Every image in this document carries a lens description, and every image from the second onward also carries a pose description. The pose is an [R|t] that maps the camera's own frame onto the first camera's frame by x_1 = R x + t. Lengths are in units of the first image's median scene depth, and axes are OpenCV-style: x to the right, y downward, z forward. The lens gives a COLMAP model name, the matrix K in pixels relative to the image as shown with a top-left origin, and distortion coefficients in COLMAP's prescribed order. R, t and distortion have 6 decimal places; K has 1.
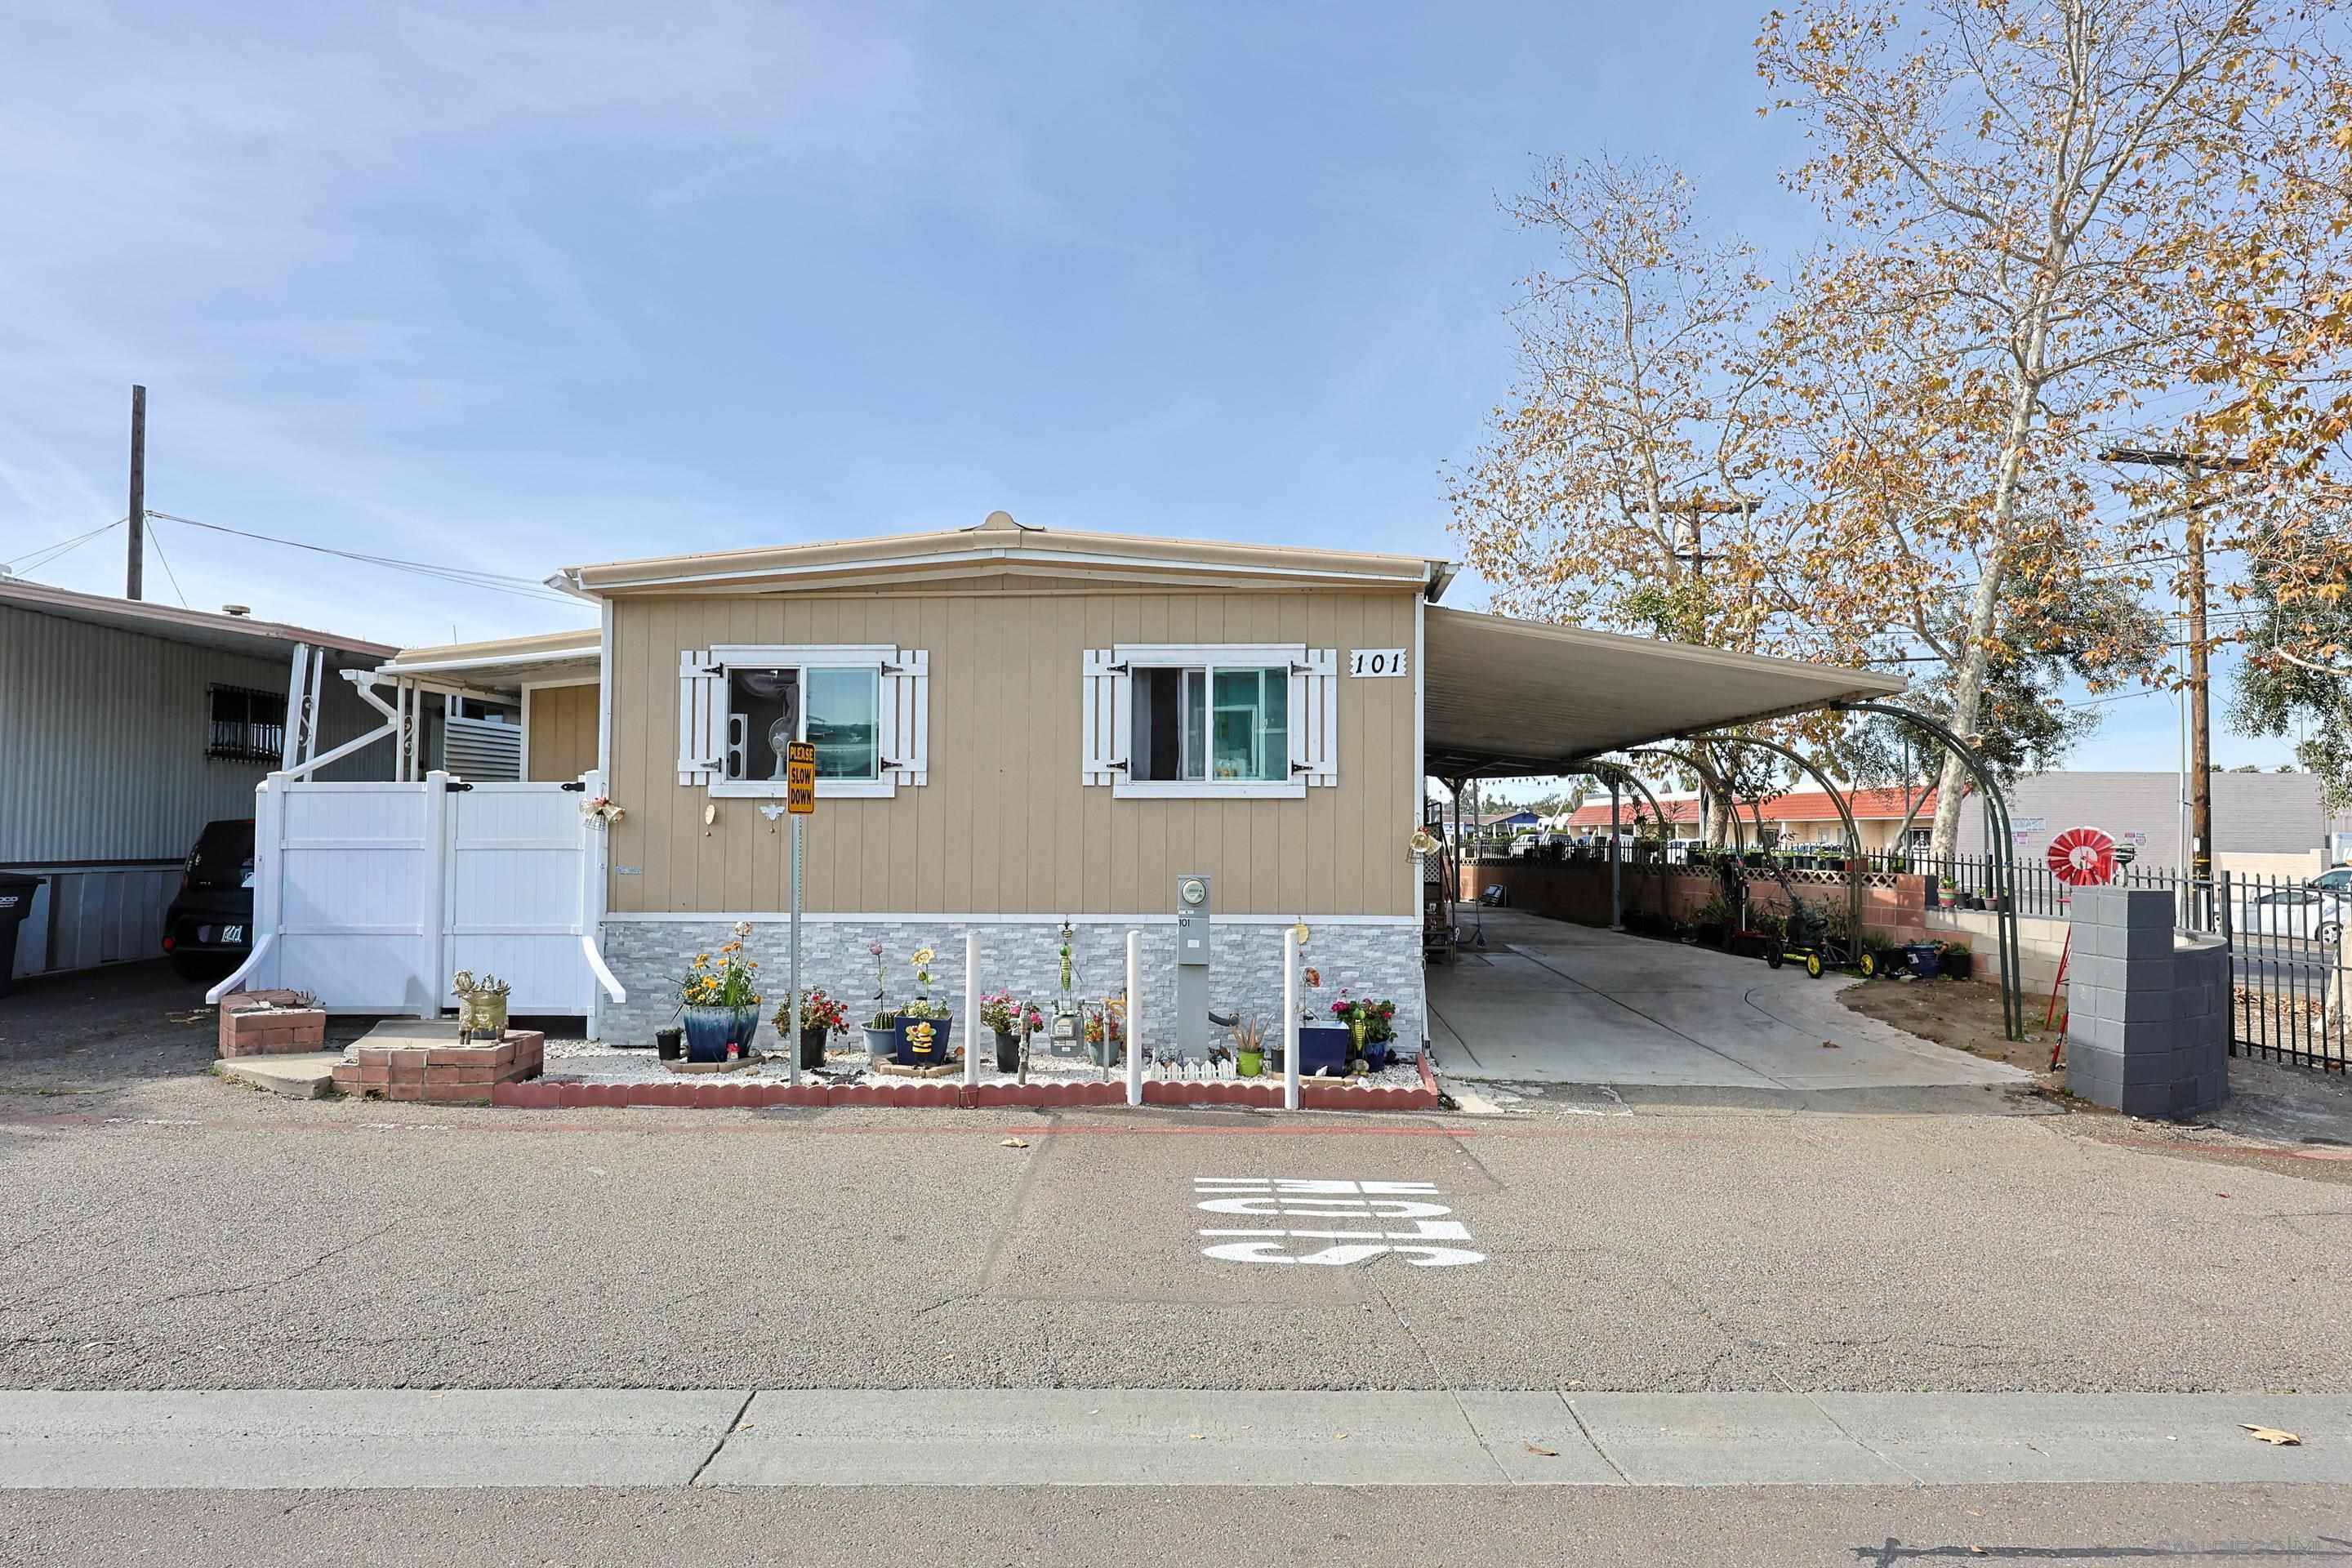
lens RADIAL K [[1187.7, 0, 1178.9], [0, 1187.7, 789.3], [0, 0, 1]] dist [-0.000022, -0.000256]
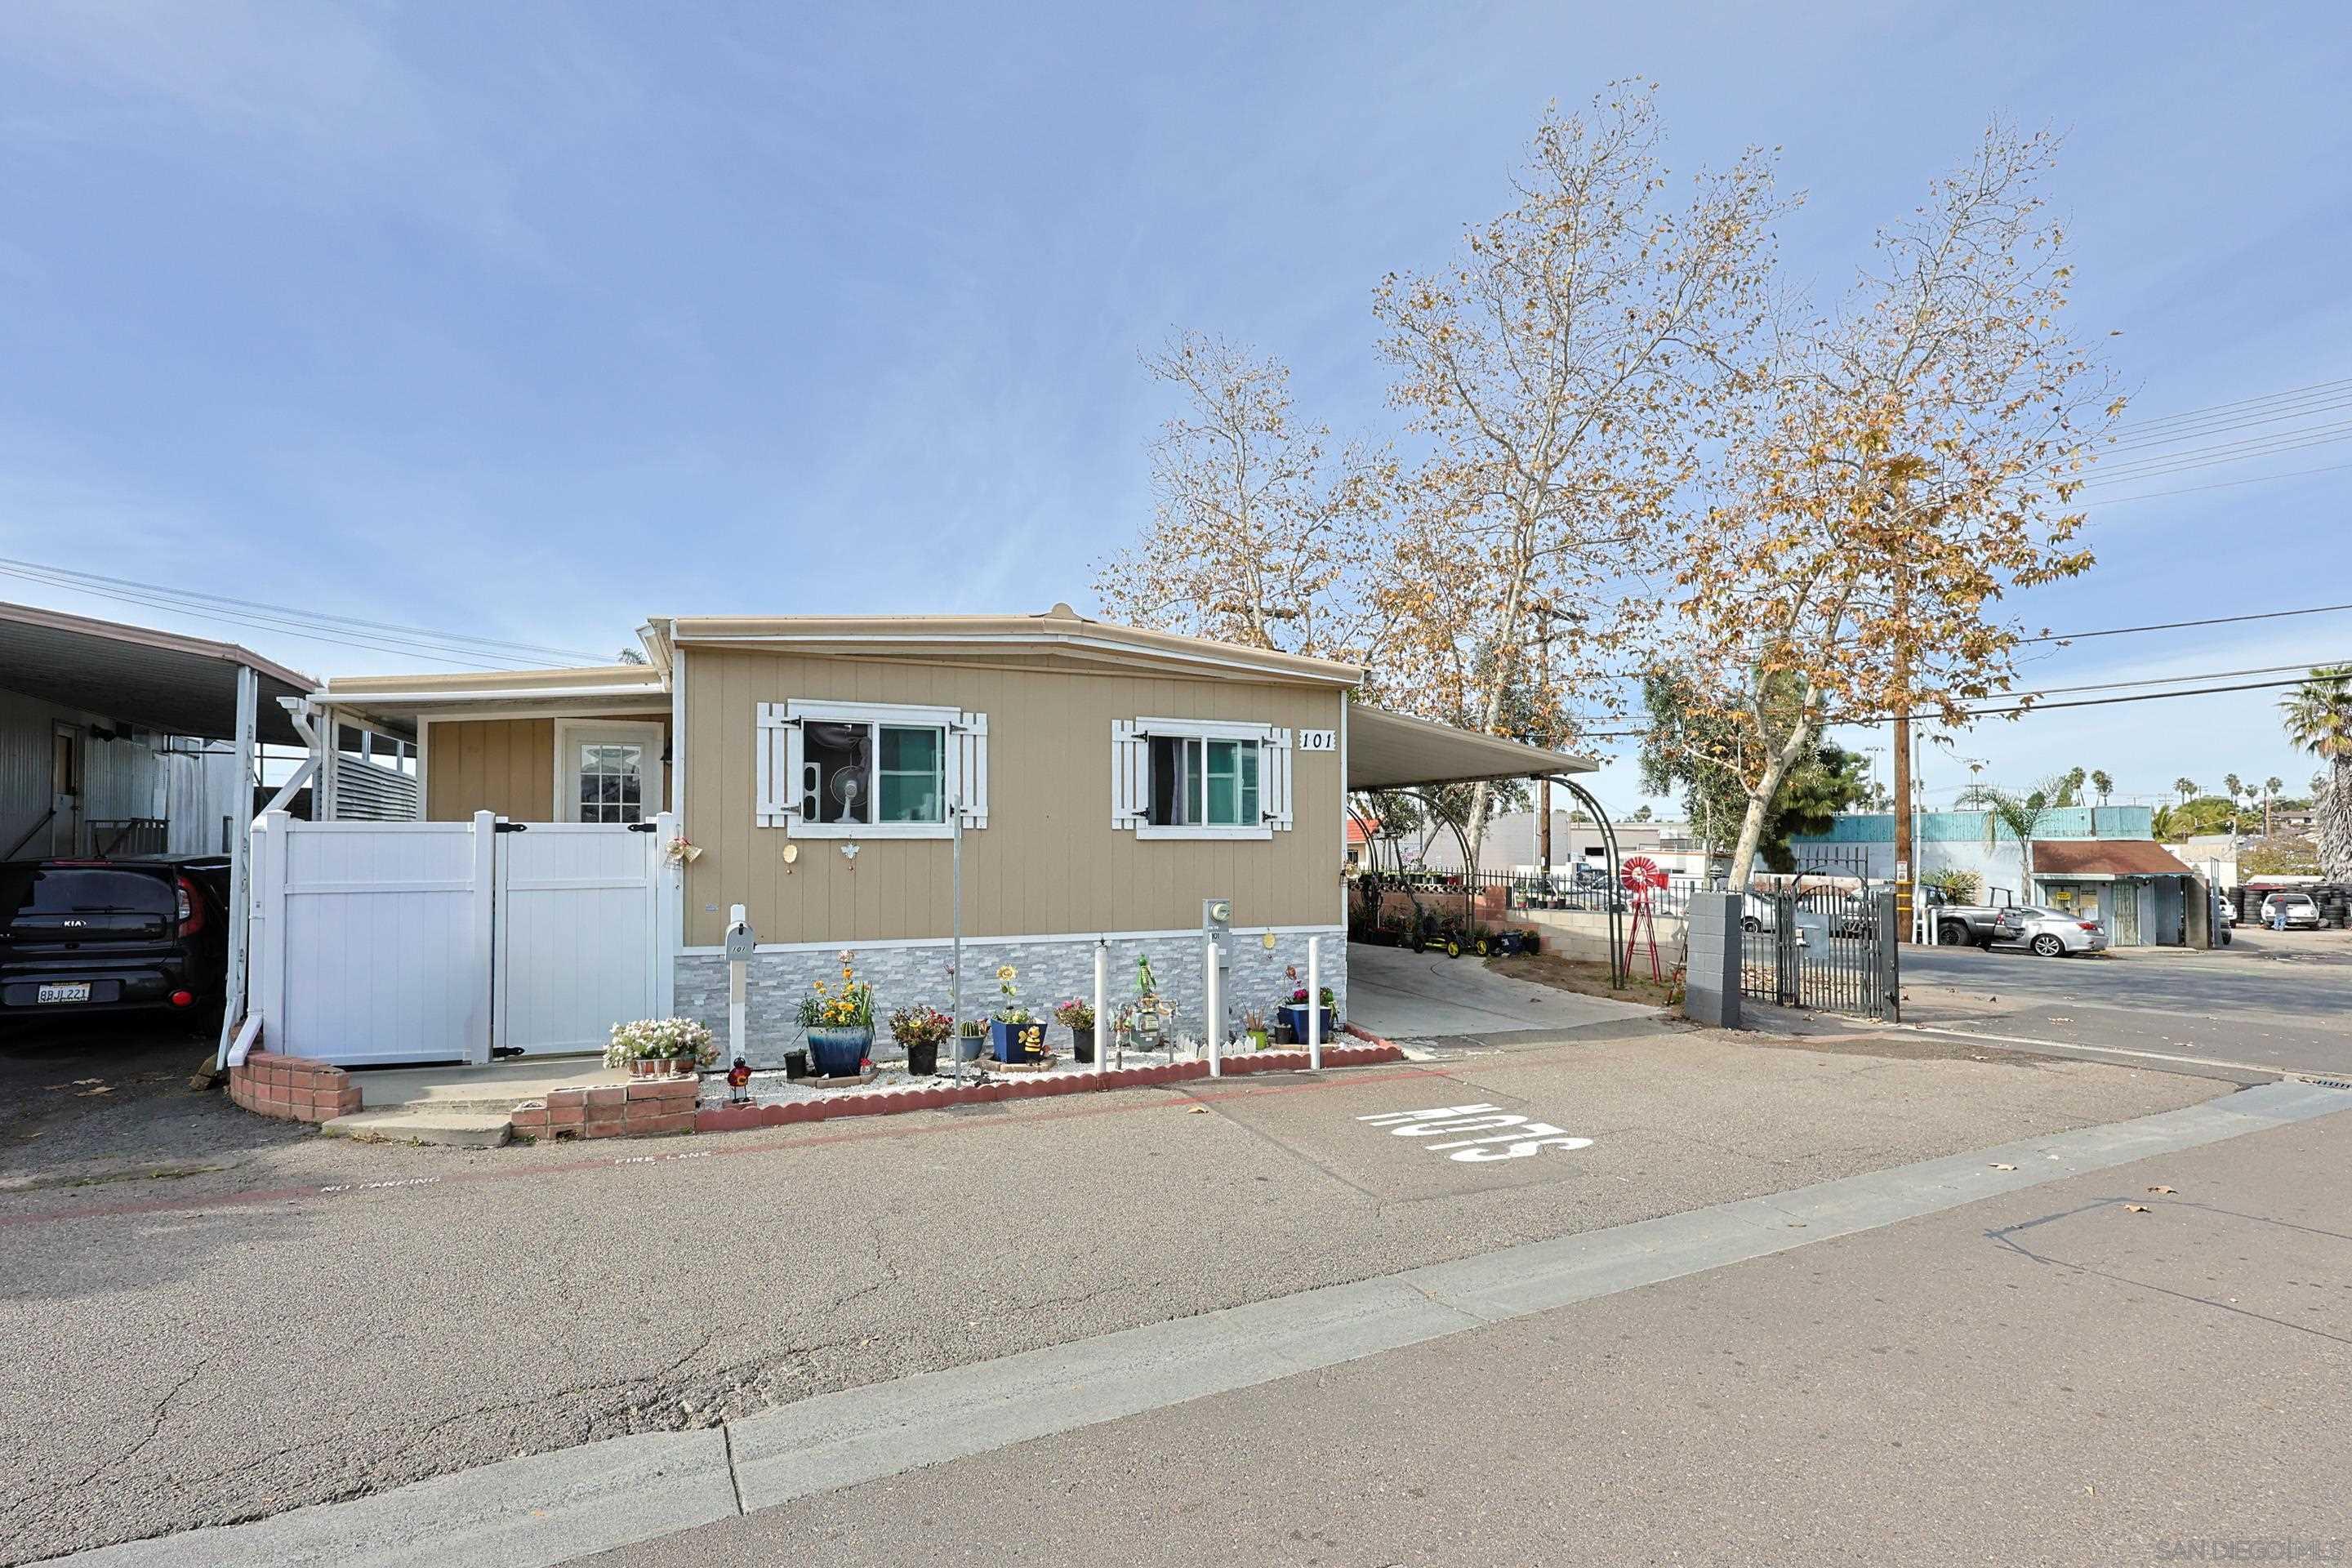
lens RADIAL K [[1012.2, 0, 1172.7], [0, 1012.2, 827.6], [0, 0, 1]] dist [-0.002115, -0.000721]
pose [[0.914381, 0.004941, 0.404824, -0.452832], [-0.008877, 0.999930, 0.007845, -0.013652], [-0.404757, -0.010767, 0.914361, 0.004687]]
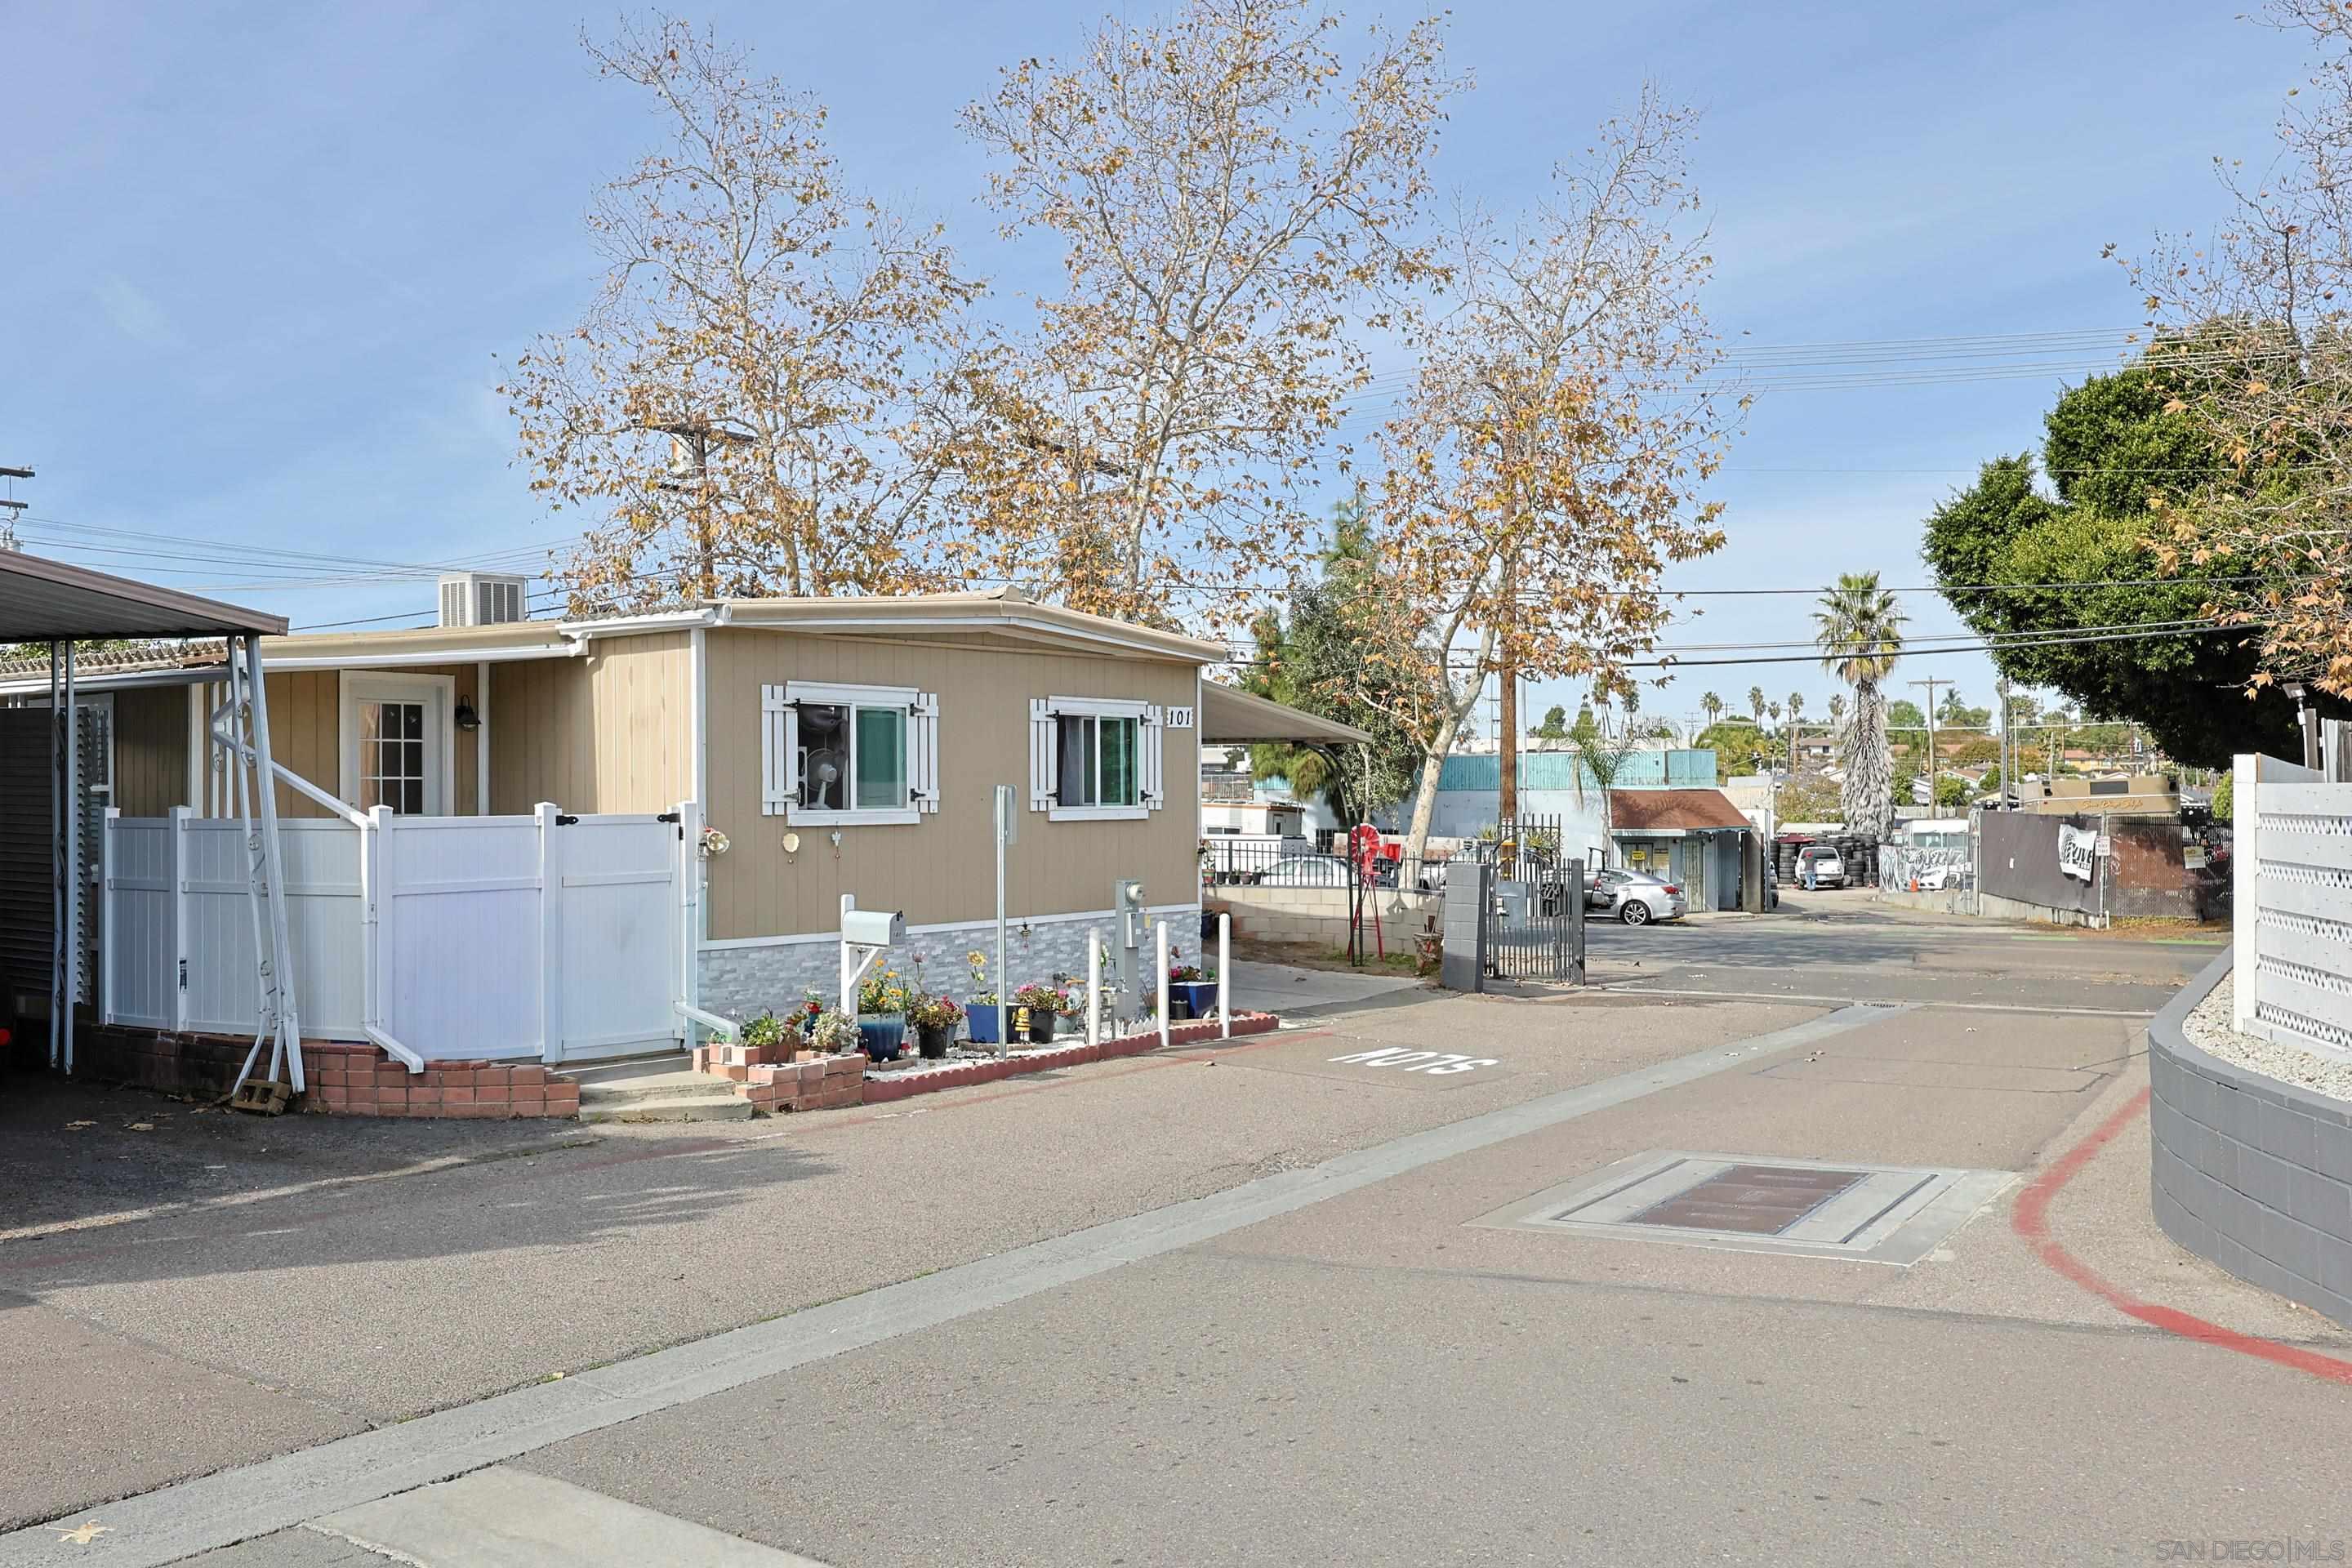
lens RADIAL K [[1876.0, 0, 1176.0], [0, 1876.0, 784.0], [0, 0, 1]] dist [-0.038443, 0.000189]
pose [[0.599977, -0.001985, 0.800015, -1.529802], [-0.025148, 0.999456, 0.021340, -0.075592], [-0.799622, -0.032923, 0.599600, -0.270515]]
